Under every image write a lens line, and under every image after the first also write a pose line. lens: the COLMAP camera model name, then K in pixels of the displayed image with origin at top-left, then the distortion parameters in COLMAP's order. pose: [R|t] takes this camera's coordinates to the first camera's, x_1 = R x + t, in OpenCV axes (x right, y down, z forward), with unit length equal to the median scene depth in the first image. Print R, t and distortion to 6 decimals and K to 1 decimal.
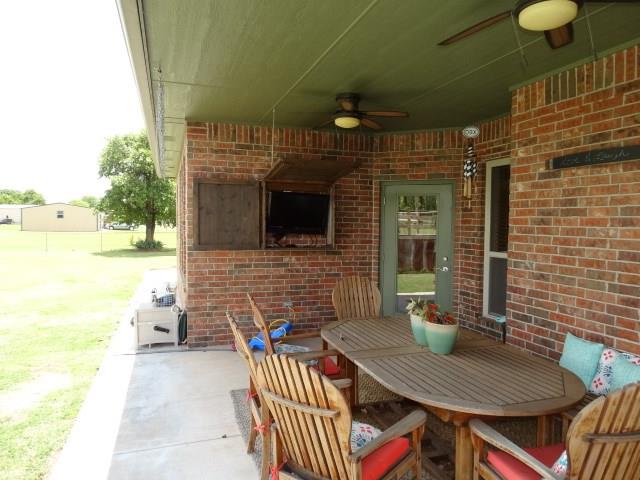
lens RADIAL K [[453.4, 0, 321.4], [0, 453.4, 238.8], [0, 0, 1]] dist [-0.006516, 0.013278]
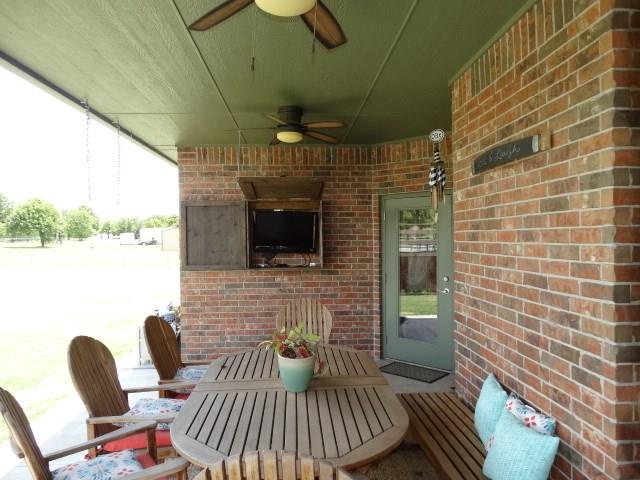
lens RADIAL K [[453.4, 0, 320.0], [0, 453.4, 238.7], [0, 0, 1]] dist [-0.006516, 0.013278]
pose [[0.964089, -0.023191, -0.264565, 0.280208], [0.013534, 0.999176, -0.038264, -0.003765], [0.265235, 0.033310, 0.963608, 0.079458]]
